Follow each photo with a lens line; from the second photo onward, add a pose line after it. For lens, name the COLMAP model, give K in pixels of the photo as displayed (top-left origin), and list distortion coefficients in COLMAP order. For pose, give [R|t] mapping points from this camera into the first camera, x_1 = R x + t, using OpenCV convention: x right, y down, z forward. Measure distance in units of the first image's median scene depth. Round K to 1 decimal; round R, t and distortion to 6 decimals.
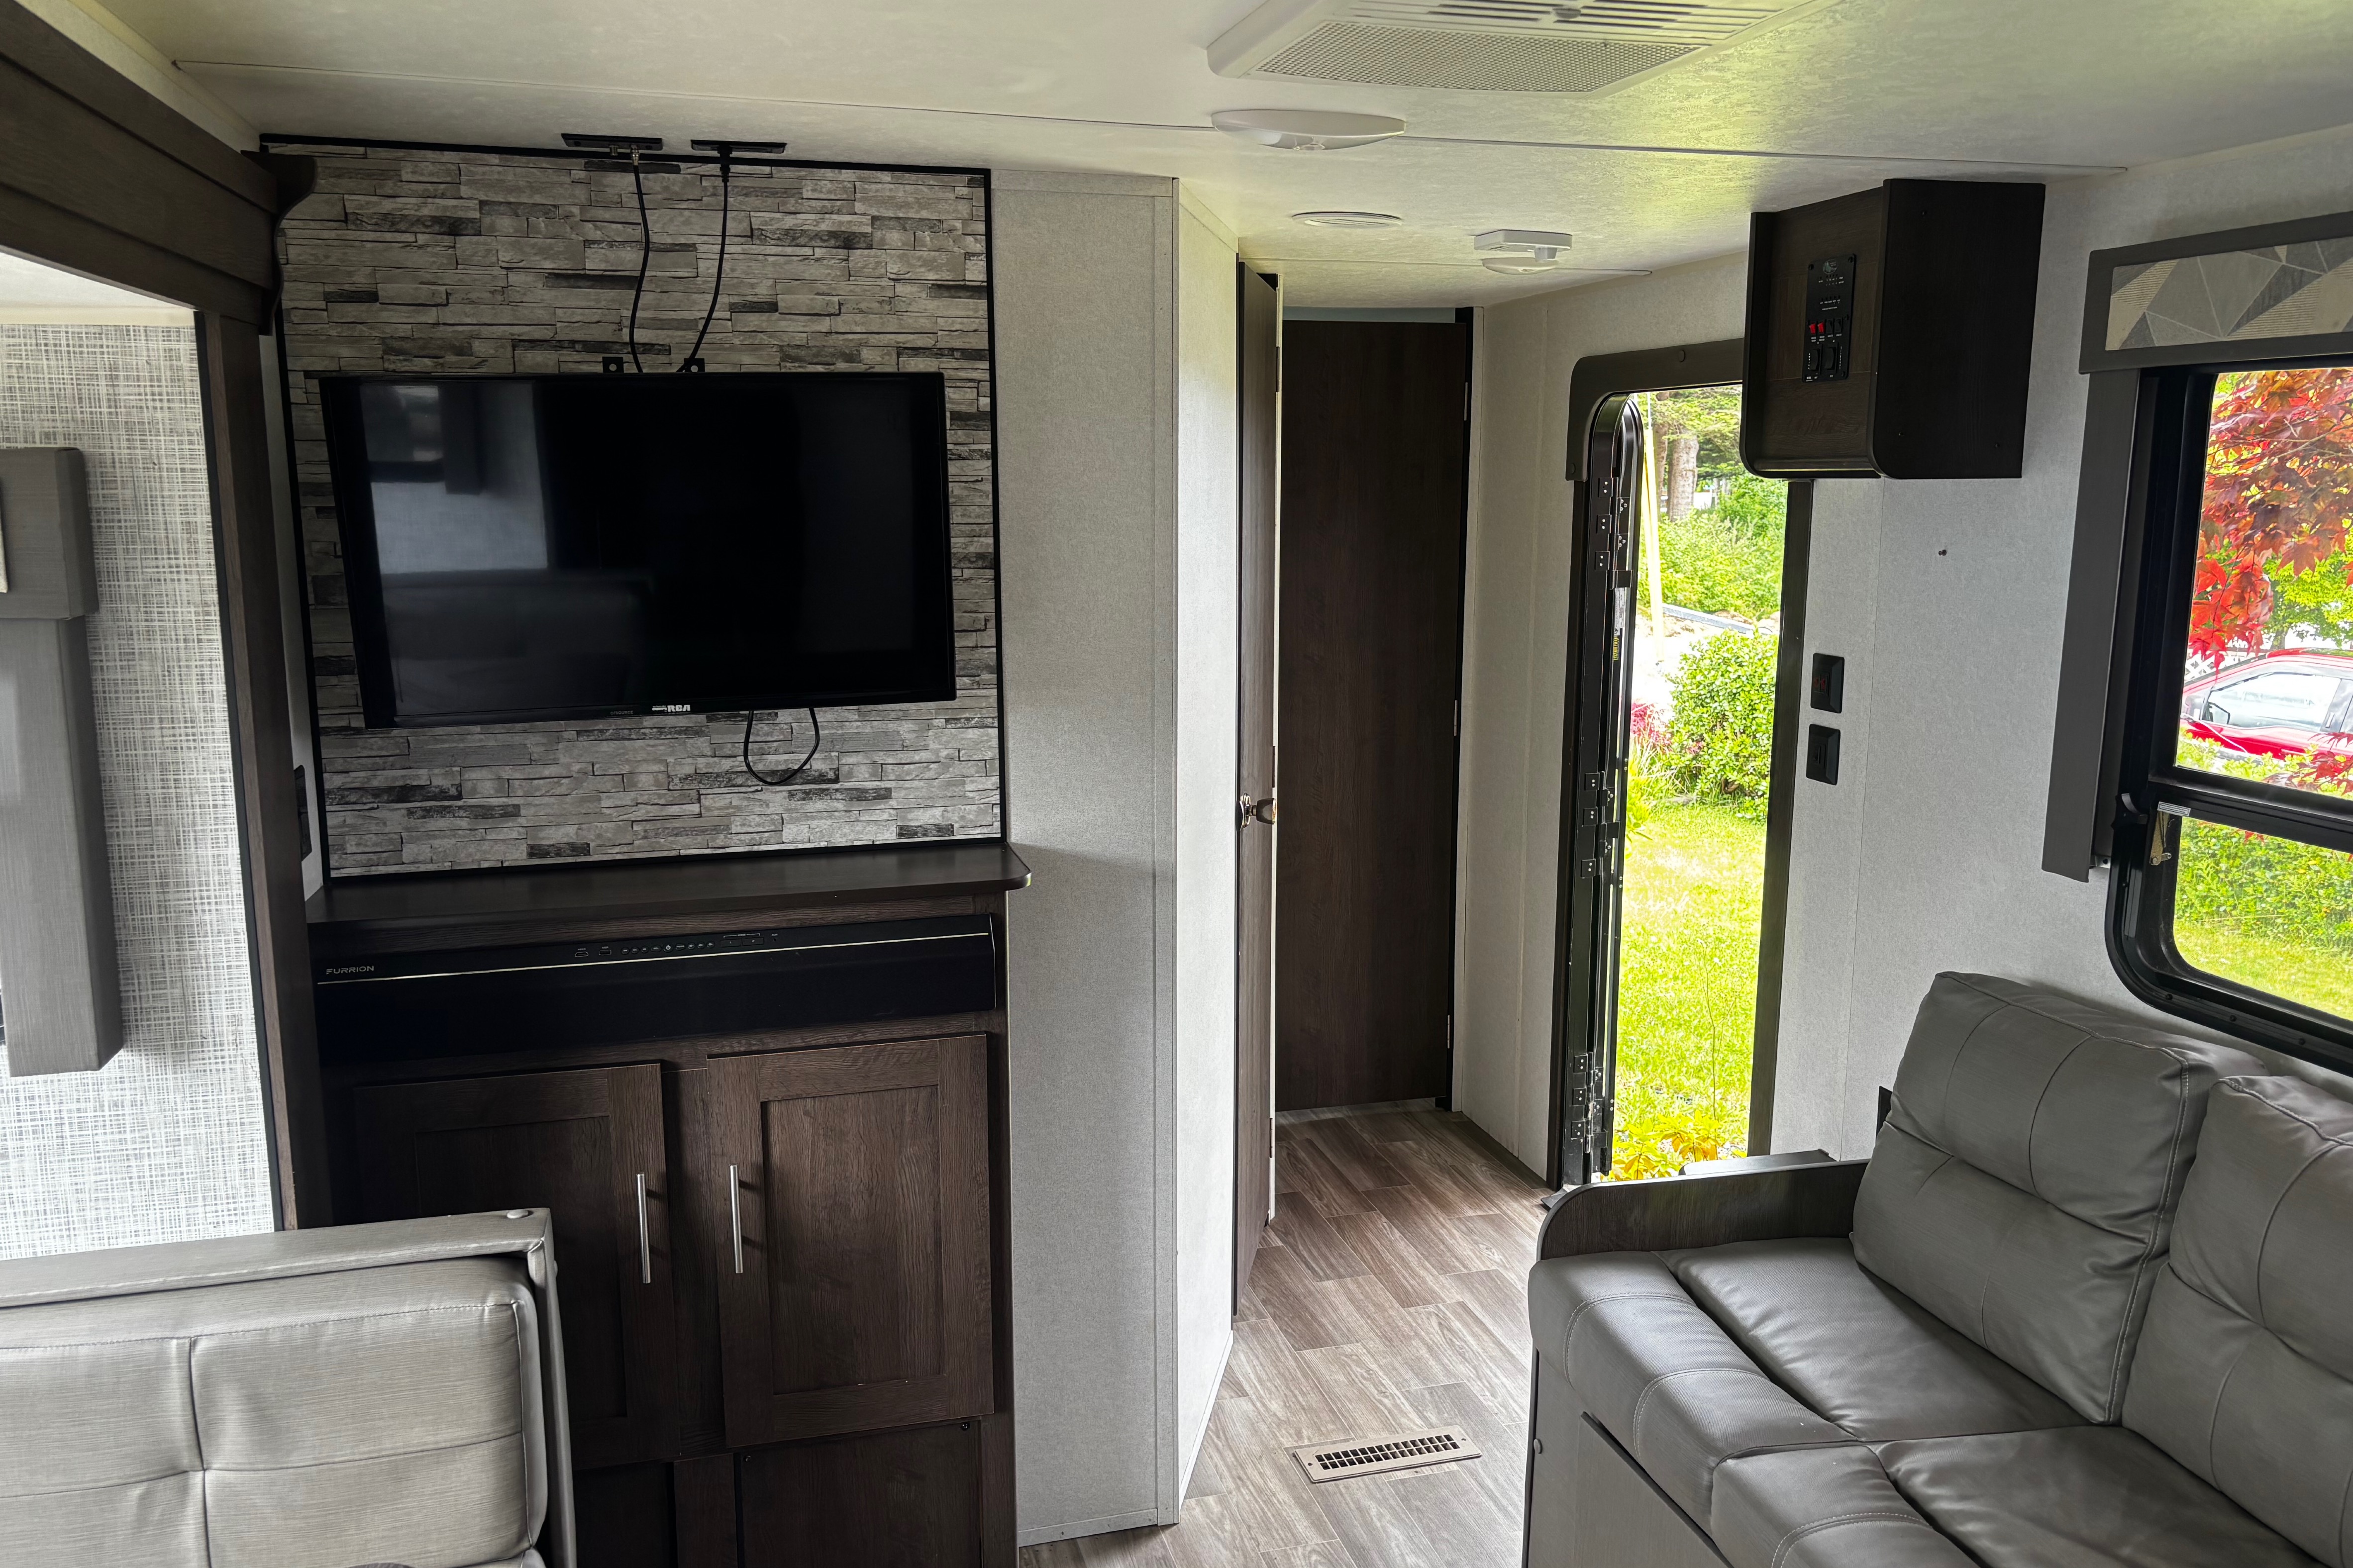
lens RADIAL K [[1792.0, 0, 1177.5], [0, 1792.0, 780.8], [0, 0, 1]] dist [0.055105, -0.060491]
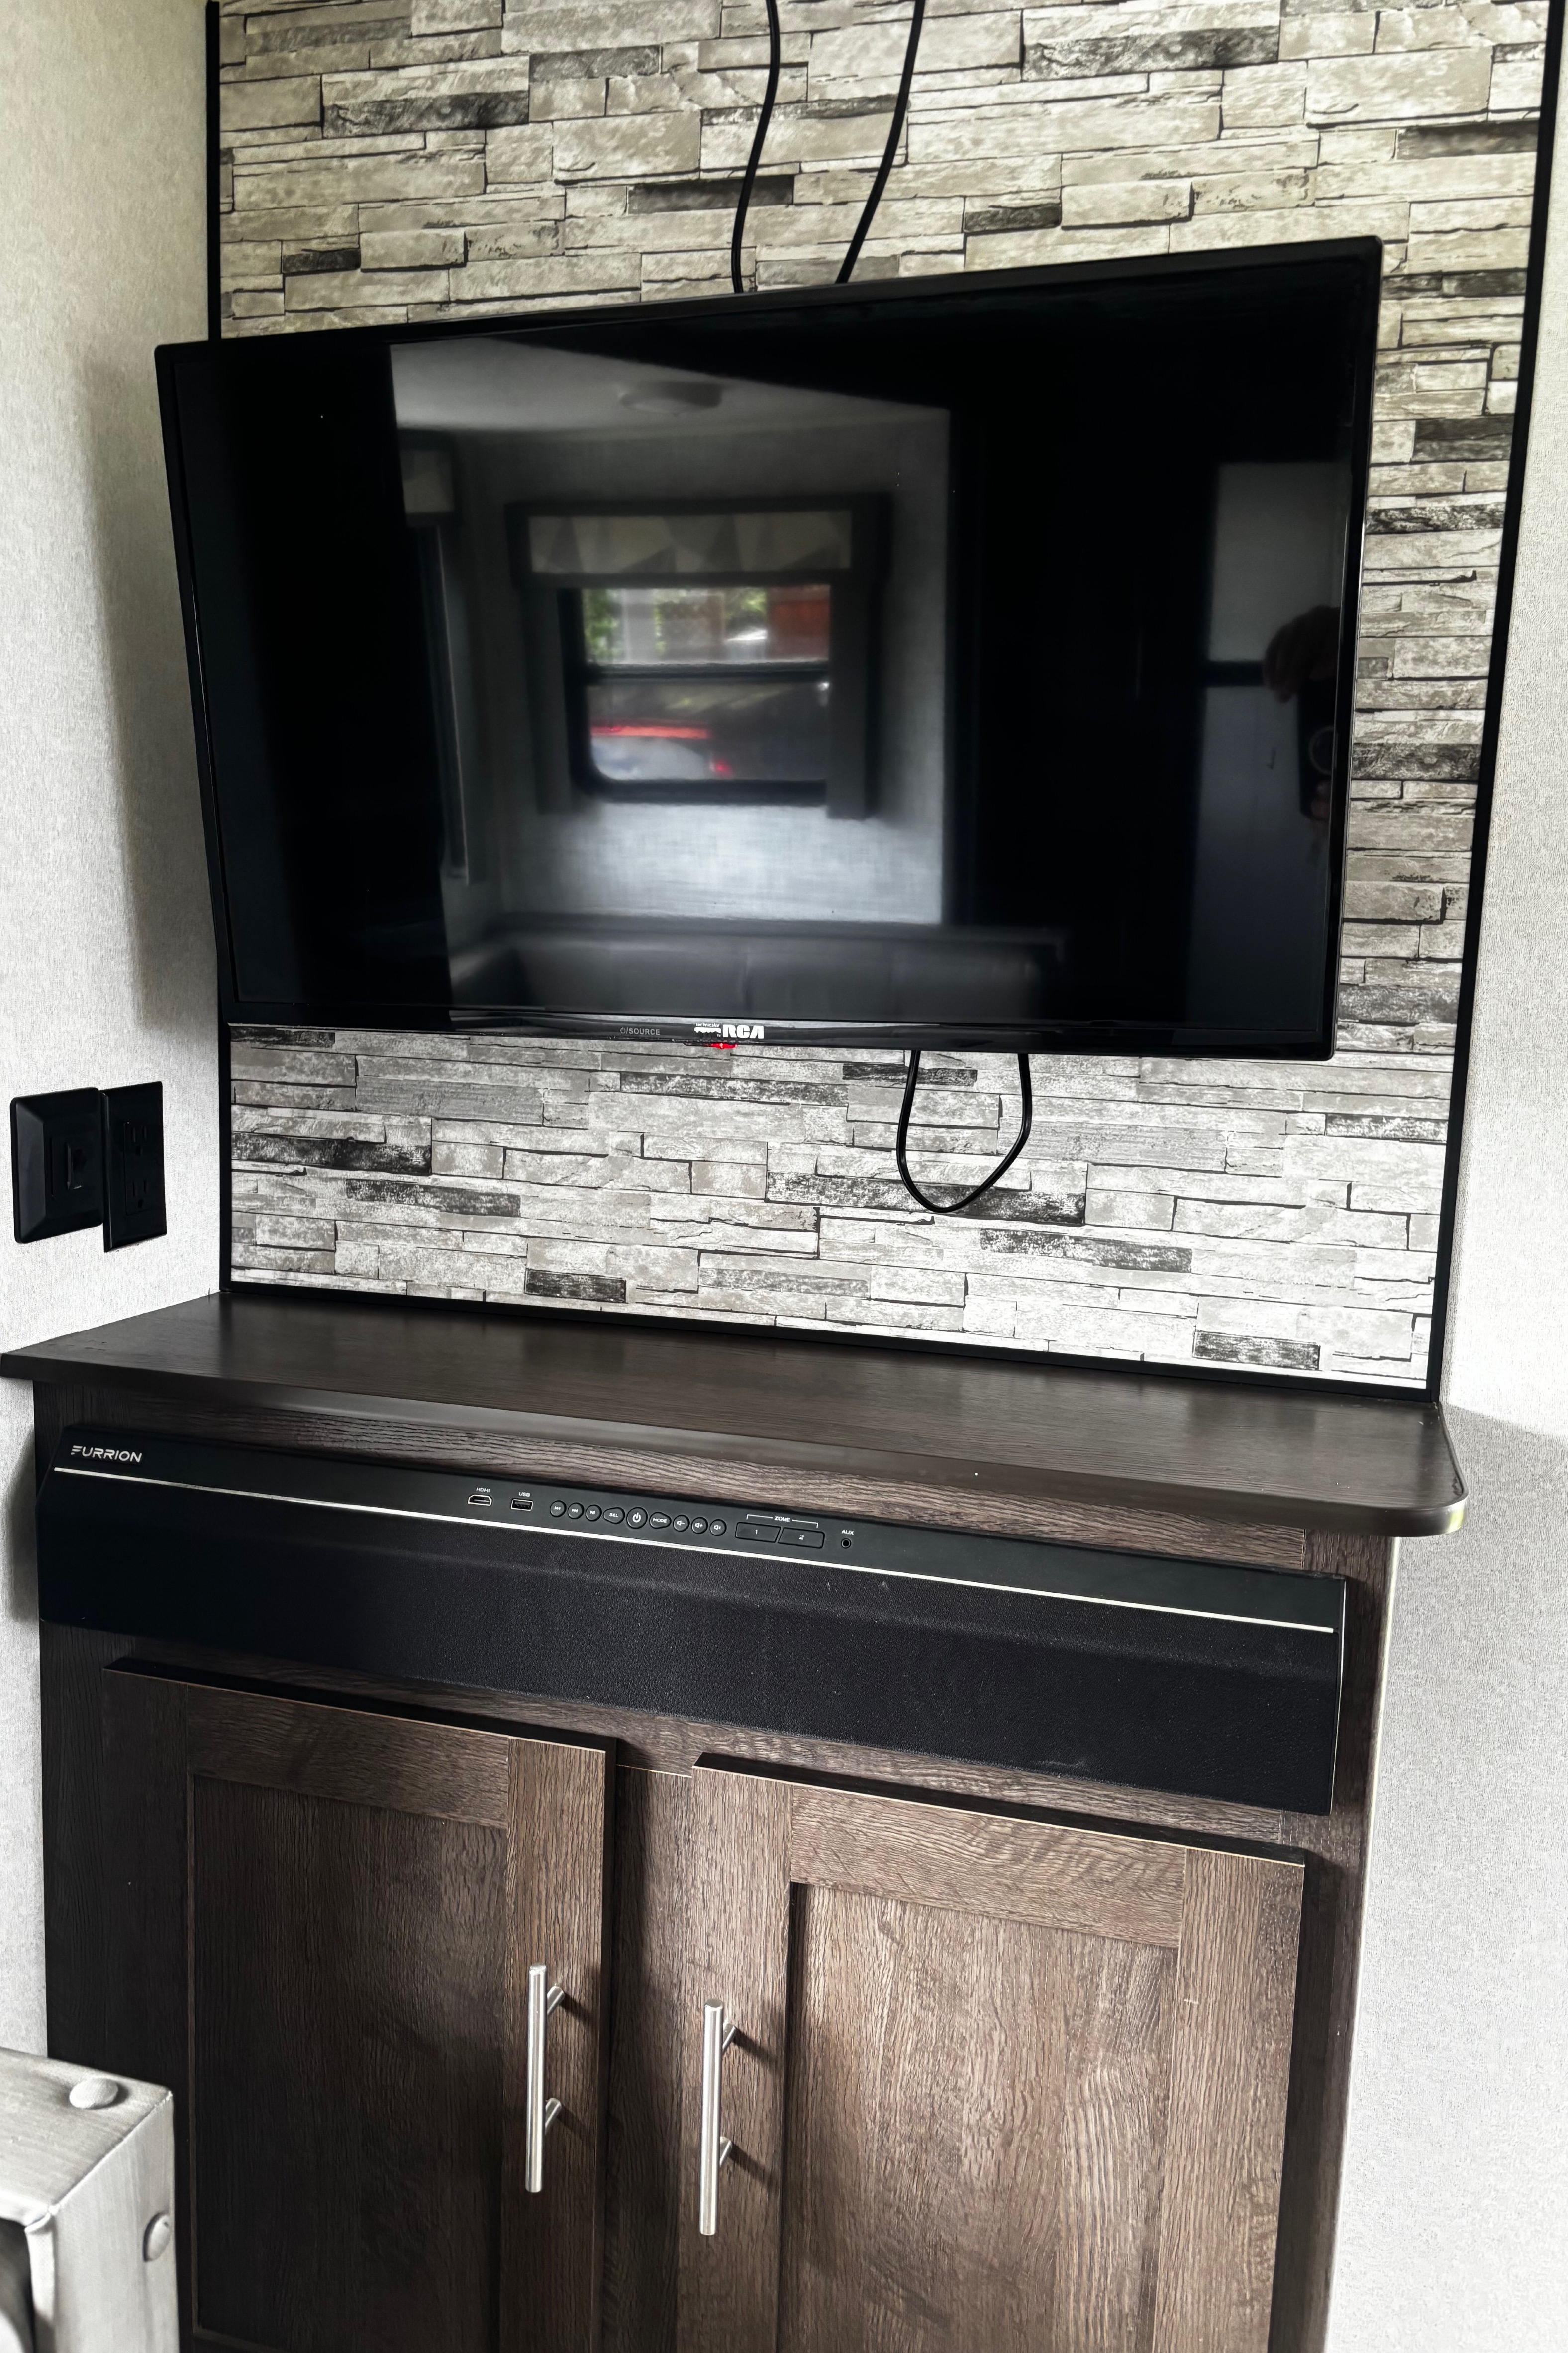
lens RADIAL K [[1792.0, 0, 789.3], [0, 1792.0, 1190.2], [0, 0, 1]] dist [0.055105, -0.060491]
pose [[0.863121, 0.107723, -0.493374, -0.020060], [-0.120094, 0.992740, 0.006658, -0.002129], [0.490509, 0.053505, 0.869792, 0.563420]]
